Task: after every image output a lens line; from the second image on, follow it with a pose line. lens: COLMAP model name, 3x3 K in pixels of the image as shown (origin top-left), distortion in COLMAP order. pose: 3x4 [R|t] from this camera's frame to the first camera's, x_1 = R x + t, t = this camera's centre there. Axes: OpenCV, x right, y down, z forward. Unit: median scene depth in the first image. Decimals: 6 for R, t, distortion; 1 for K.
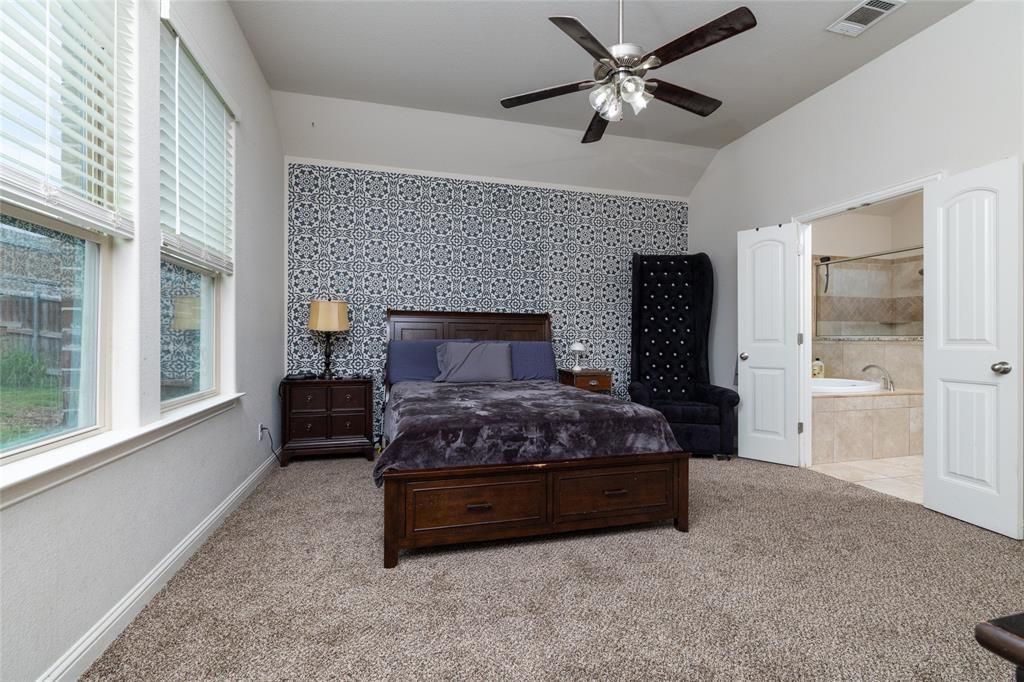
lens RADIAL K [[441.4, 0, 511.0], [0, 441.4, 336.8], [0, 0, 1]] dist [-0.001038, 0.000948]
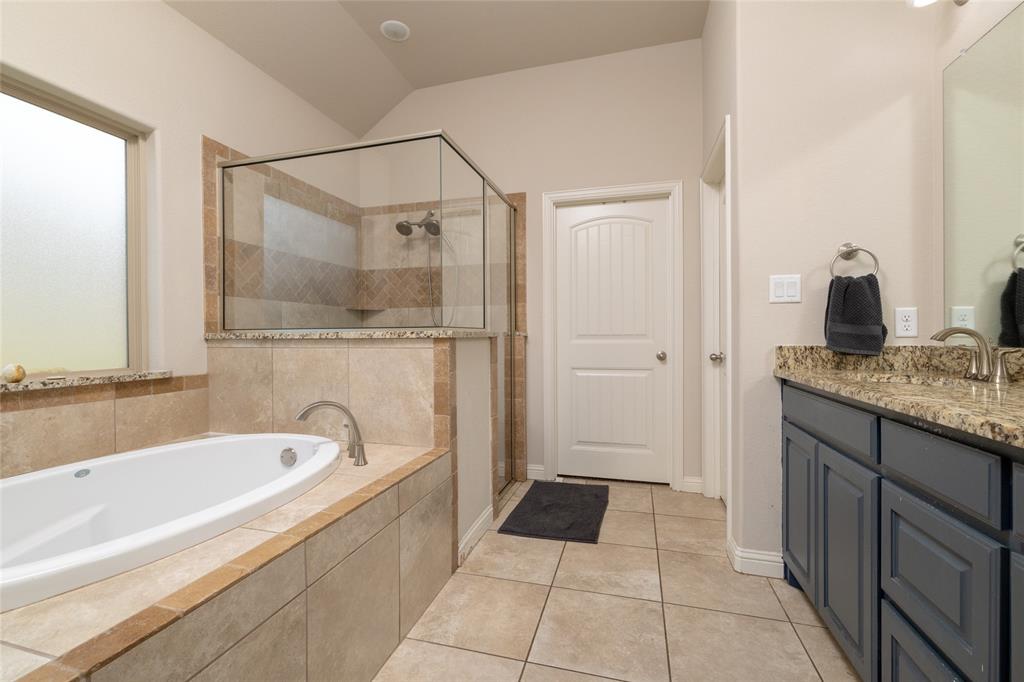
lens RADIAL K [[441.4, 0, 513.4], [0, 441.4, 342.0], [0, 0, 1]] dist [-0.001038, 0.000948]
pose [[0.510968, -0.023167, 0.859287, 0.570811], [0.007468, 0.999719, 0.022513, 0.002625], [-0.859567, -0.005086, 0.510997, 0.653575]]
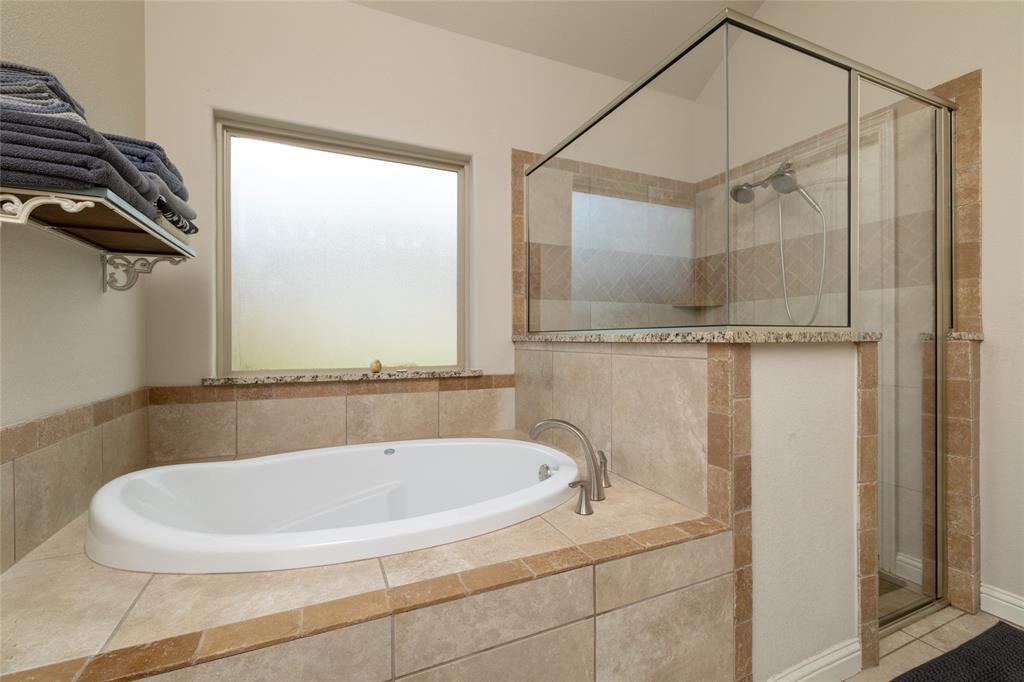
lens RADIAL K [[441.4, 0, 510.0], [0, 441.4, 339.6], [0, 0, 1]] dist [-0.001038, 0.000948]
pose [[0.987573, -0.009491, 0.156876, 0.744332], [0.008702, 0.999946, 0.005720, 0.003284], [-0.156922, -0.004284, 0.987602, 0.691227]]
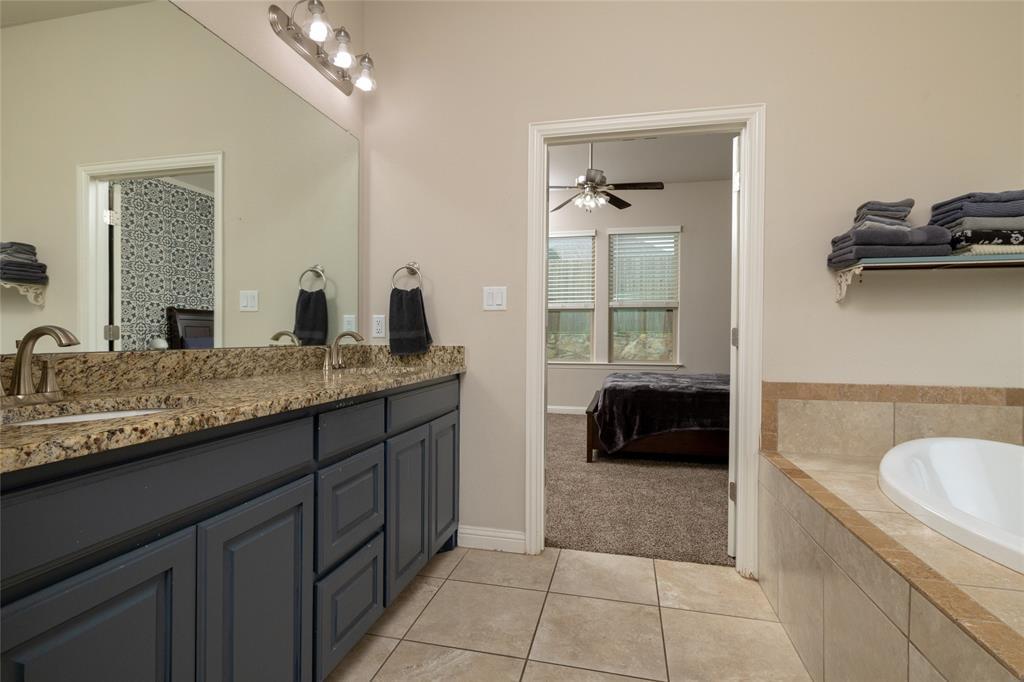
lens RADIAL K [[497.6, 0, 514.3], [0, 497.6, 337.9], [0, 0, 1]] dist [-0.000569, 0.000163]
pose [[-0.457922, -0.004550, -0.888981, 1.121689], [-0.011614, 0.999932, 0.000865, 0.005746], [0.888917, 0.010721, -0.457943, 0.849436]]
